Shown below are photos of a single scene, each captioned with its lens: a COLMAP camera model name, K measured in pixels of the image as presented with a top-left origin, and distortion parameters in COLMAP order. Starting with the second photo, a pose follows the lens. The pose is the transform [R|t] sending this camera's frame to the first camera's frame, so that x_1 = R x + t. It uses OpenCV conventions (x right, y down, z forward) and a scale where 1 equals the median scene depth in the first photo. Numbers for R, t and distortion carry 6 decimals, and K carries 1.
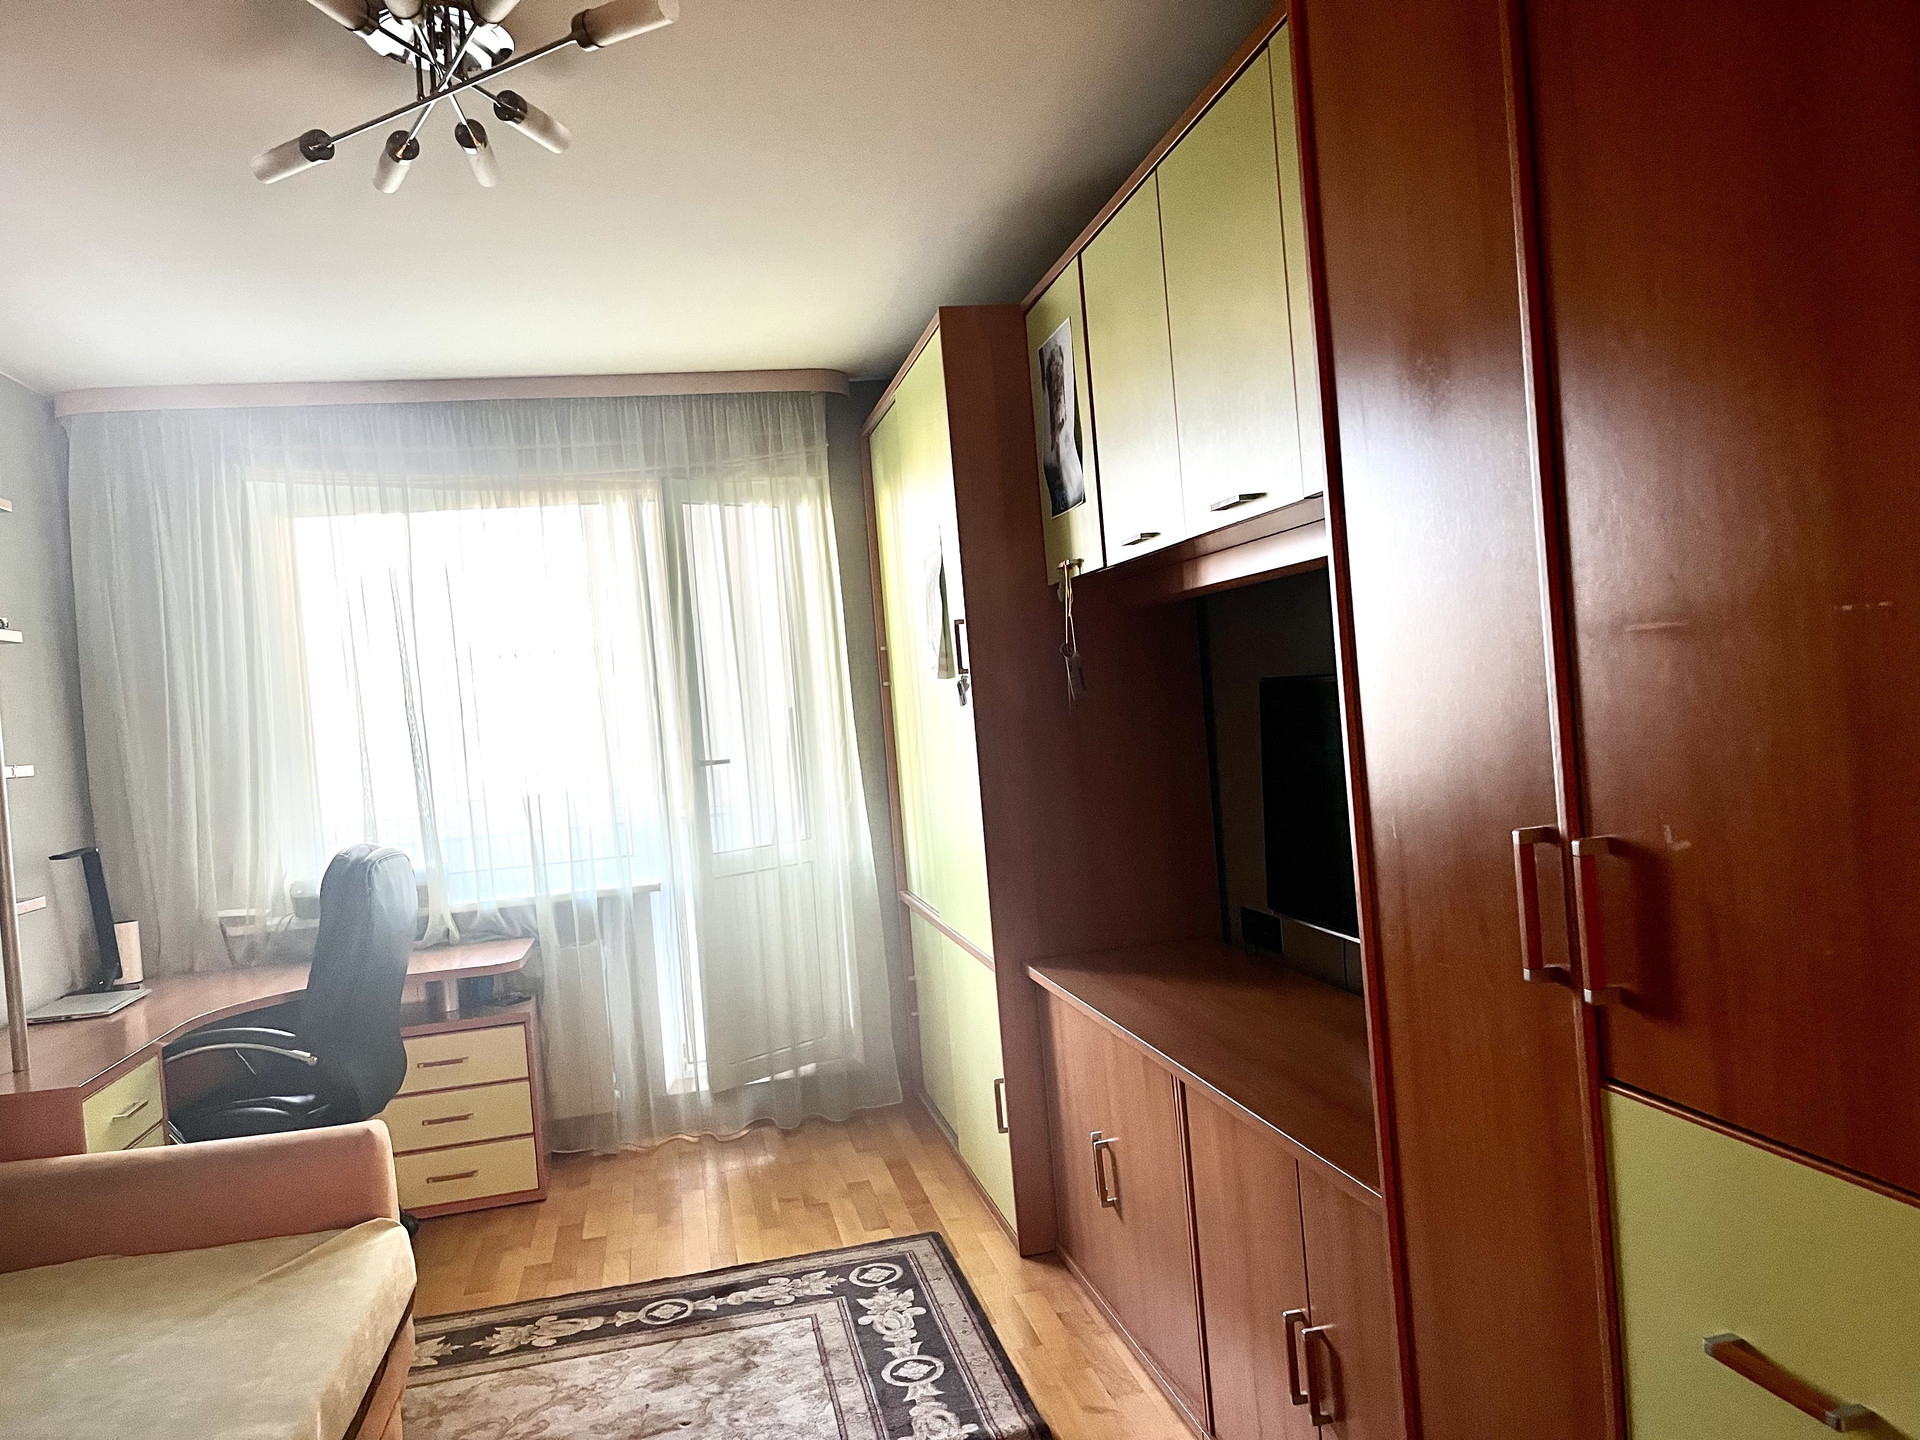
lens RADIAL K [[1457.5, 0, 958.9], [0, 1457.5, 720.4], [0, 0, 1]] dist [0.066854, -0.060315]
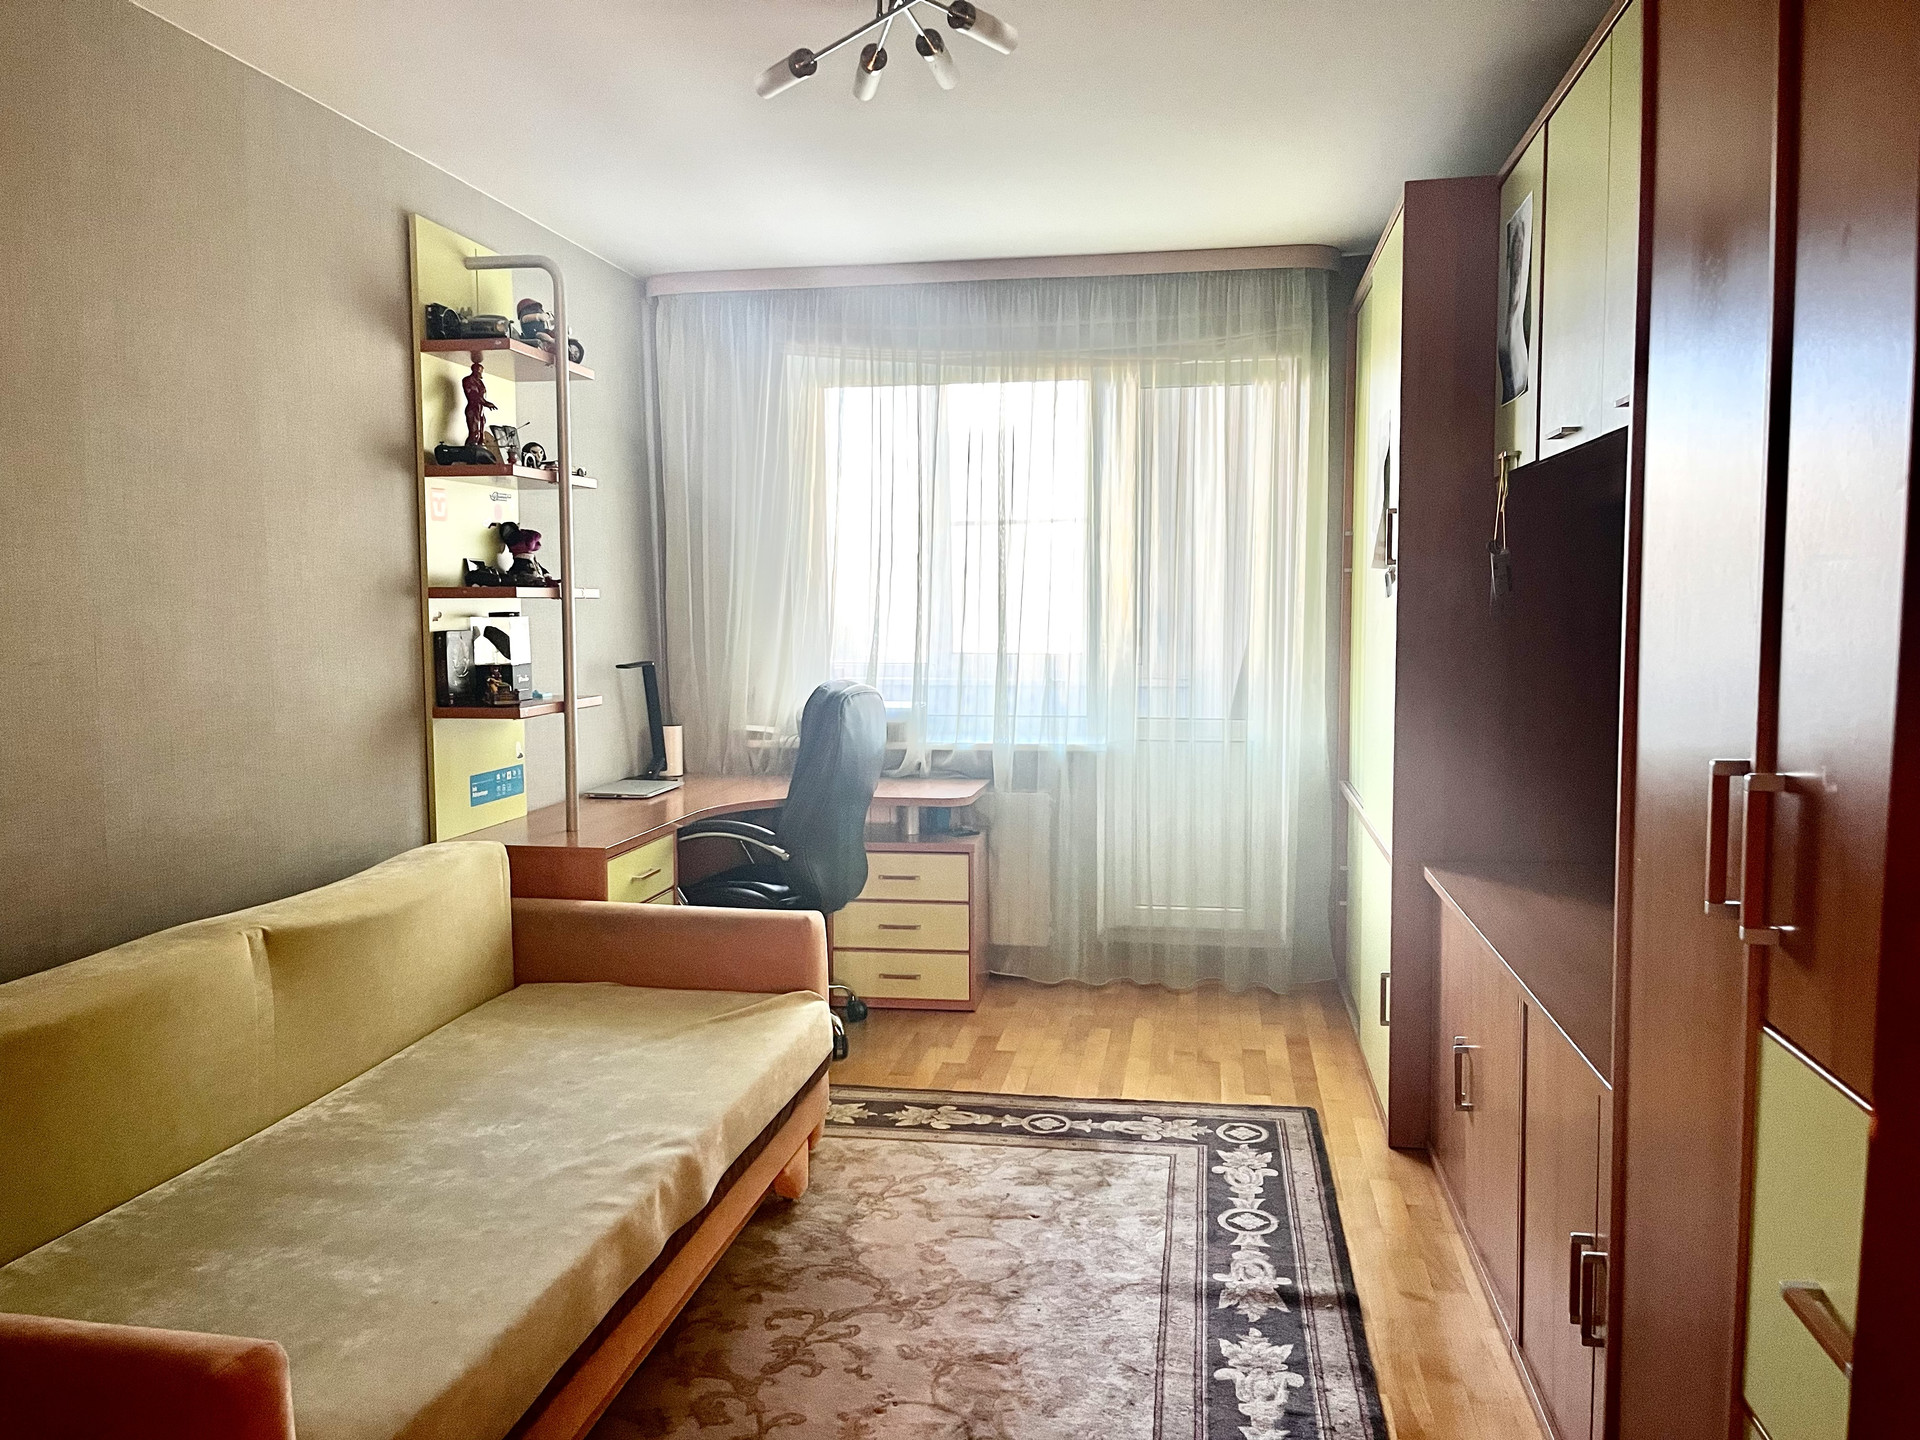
lens RADIAL K [[1457.5, 0, 960.6], [0, 1457.5, 707.2], [0, 0, 1]] dist [0.066854, -0.060315]
pose [[0.929066, 0.101623, -0.355681, 0.100209], [-0.074613, 0.993243, 0.088887, -0.003141], [0.362311, -0.056043, 0.930371, -0.031554]]
